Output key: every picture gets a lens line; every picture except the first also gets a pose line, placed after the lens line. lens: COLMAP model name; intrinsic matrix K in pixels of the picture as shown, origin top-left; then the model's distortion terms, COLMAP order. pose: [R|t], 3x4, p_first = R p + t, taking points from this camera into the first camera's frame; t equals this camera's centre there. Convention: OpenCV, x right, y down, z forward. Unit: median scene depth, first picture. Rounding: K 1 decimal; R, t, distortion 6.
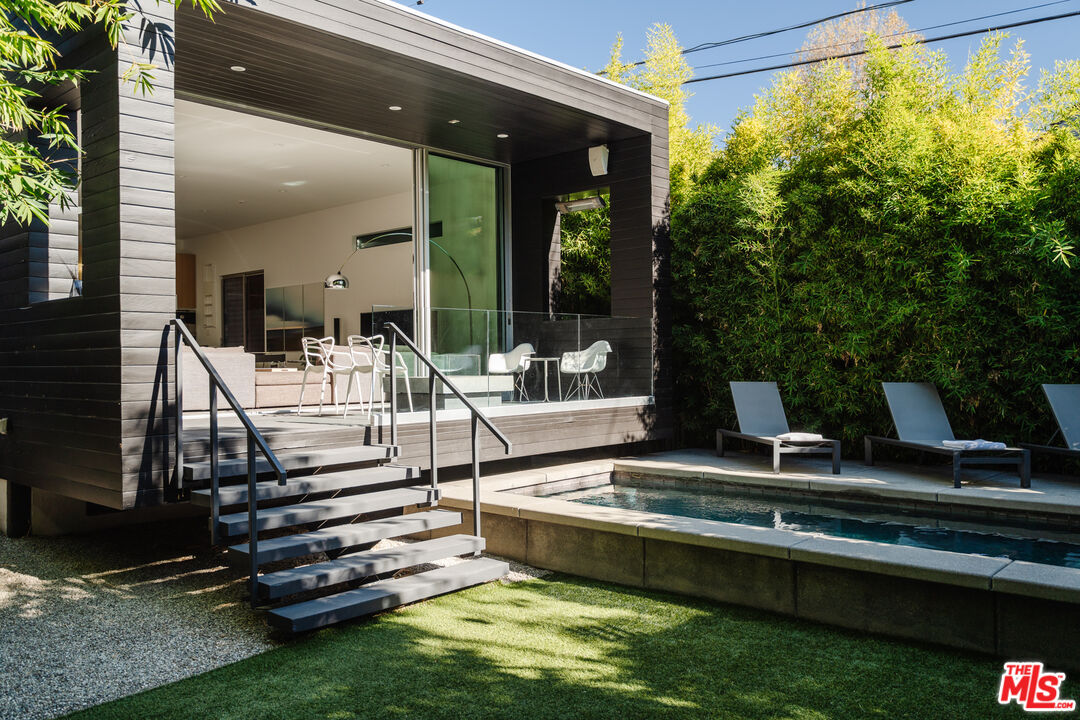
lens RADIAL K [[879.4, 0, 538.4], [0, 879.4, 350.2], [0, 0, 1]] dist [-0.005873, -0.002215]
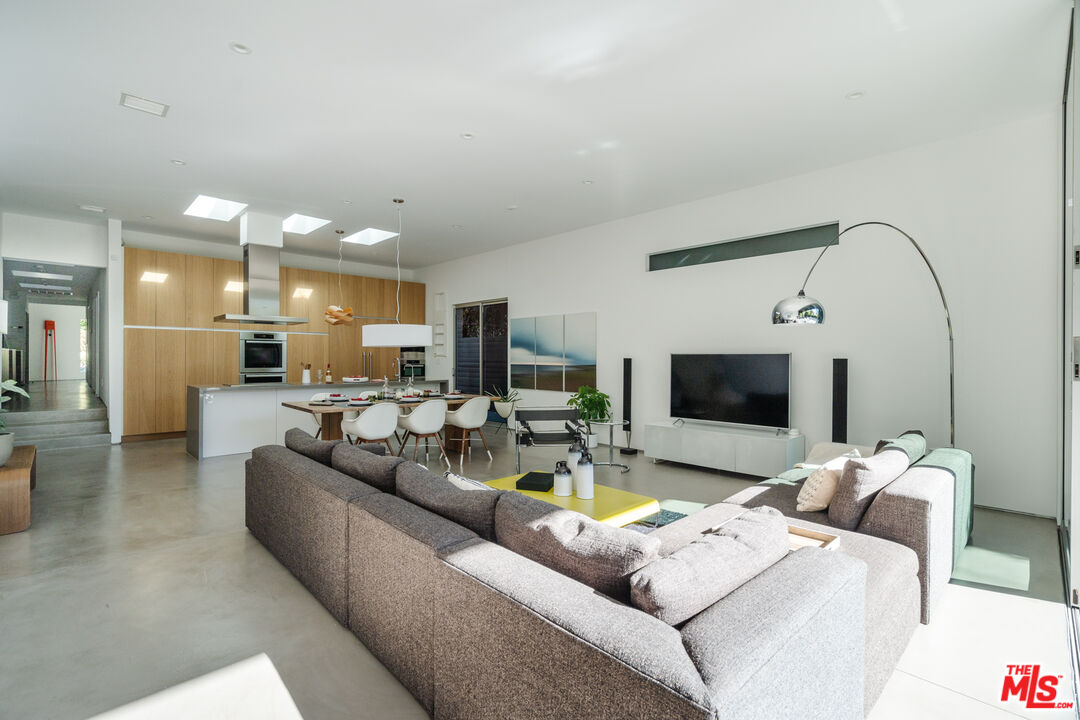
lens RADIAL K [[502.9, 0, 546.1], [0, 502.9, 357.7], [0, 0, 1]] dist [0.004997, 0.000292]
pose [[0.998197, 0.013871, -0.058400, -0.401313], [-0.013286, 0.999858, 0.010409, -0.059105], [0.058536, -0.009614, 0.998239, 0.799717]]
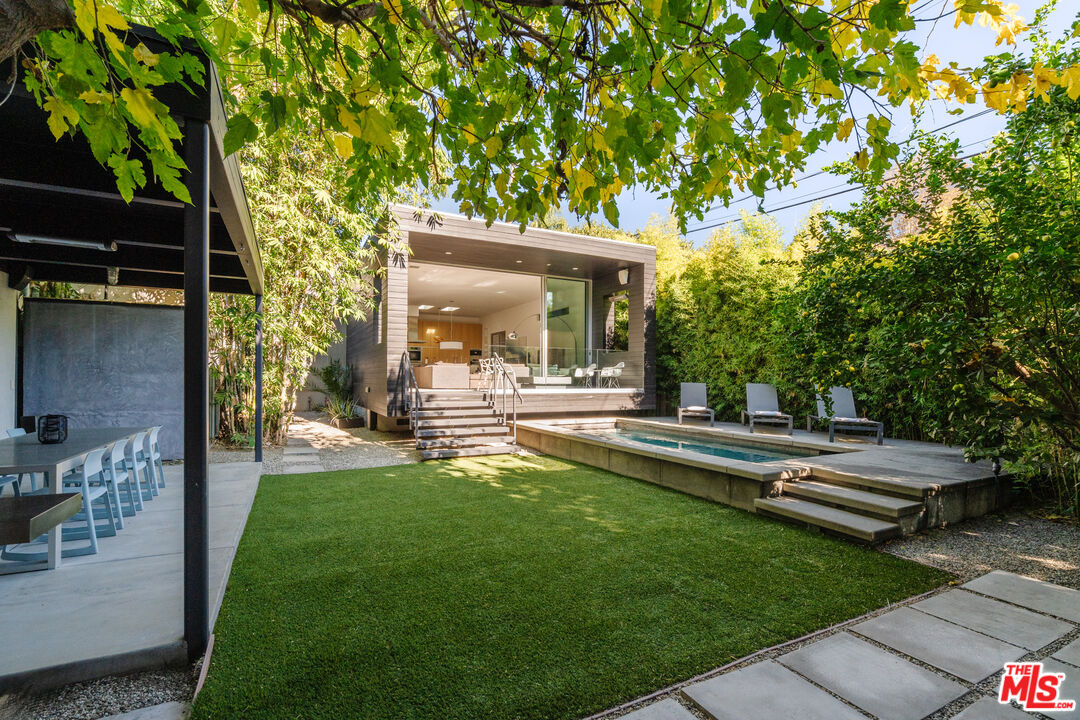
lens RADIAL K [[502.9, 0, 543.2], [0, 502.9, 371.3], [0, 0, 1]] dist [0.004997, 0.000292]
pose [[0.937756, 0.011155, -0.347116, 0.345573], [-0.011351, 0.999934, 0.001470, 0.013054], [0.347110, 0.002561, 0.937821, -0.224704]]
